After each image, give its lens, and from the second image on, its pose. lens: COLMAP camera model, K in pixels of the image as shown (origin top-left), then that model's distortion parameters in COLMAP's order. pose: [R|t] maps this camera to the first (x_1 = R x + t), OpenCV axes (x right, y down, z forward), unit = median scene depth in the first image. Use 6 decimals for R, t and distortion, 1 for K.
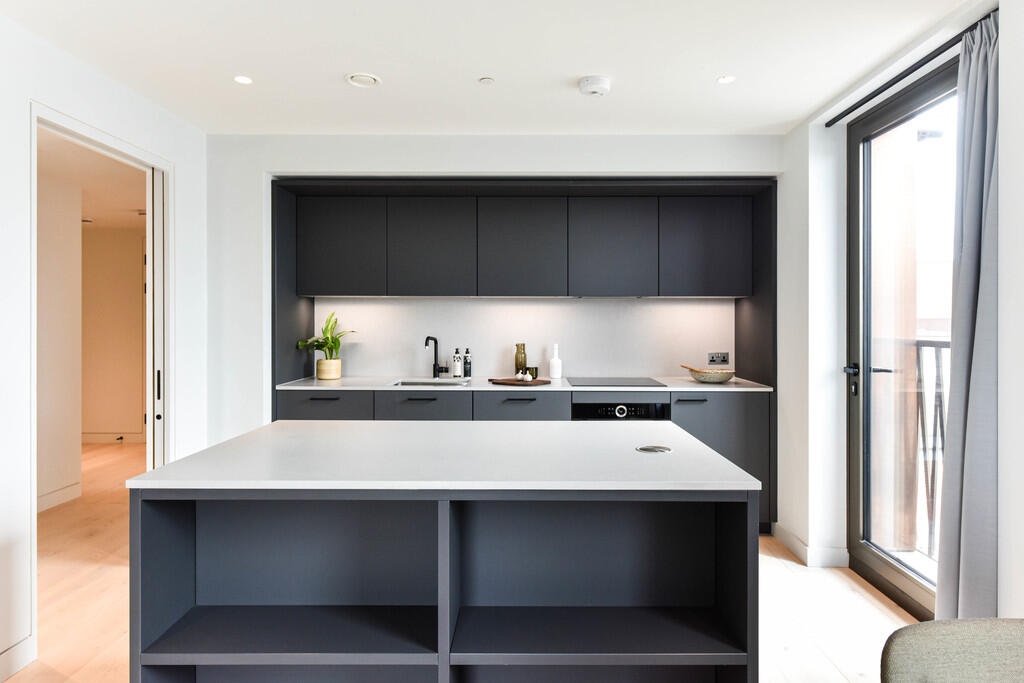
lens RADIAL K [[627.1, 0, 514.8], [0, 627.1, 334.1], [0, 0, 1]] dist [0.000899, 0.000745]
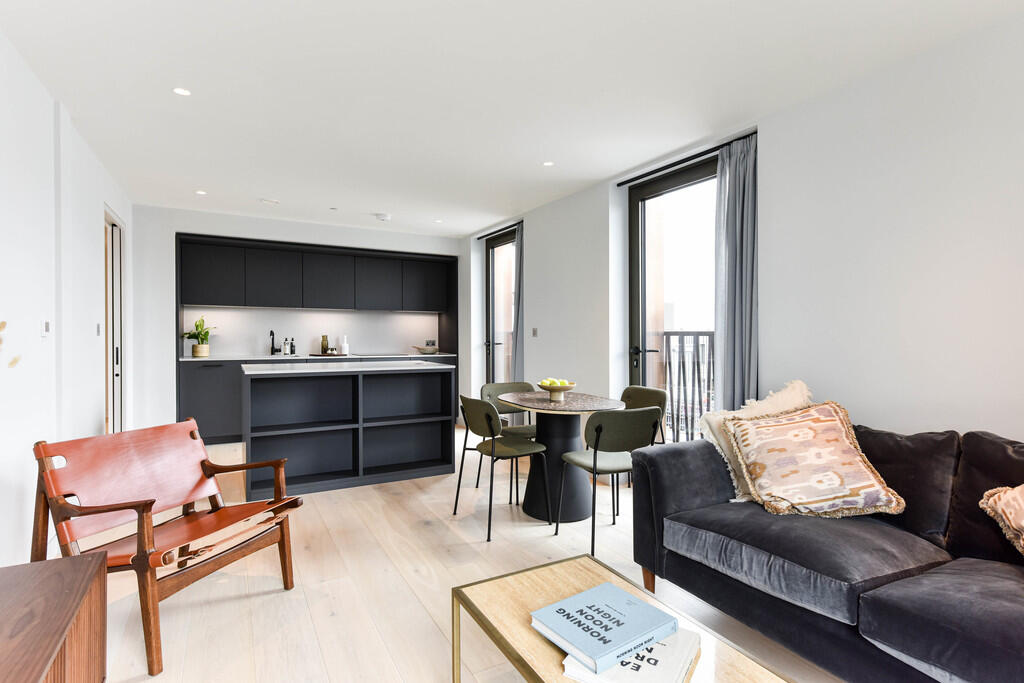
lens RADIAL K [[511.1, 0, 512.0], [0, 511.1, 341.5], [0, 0, 1]] dist [0.000064, -0.000078]
pose [[0.874462, -0.003182, 0.485084, -0.242561], [0.004258, 0.999990, -0.001117, 0.038545], [-0.485076, 0.003043, 0.874467, -0.558100]]
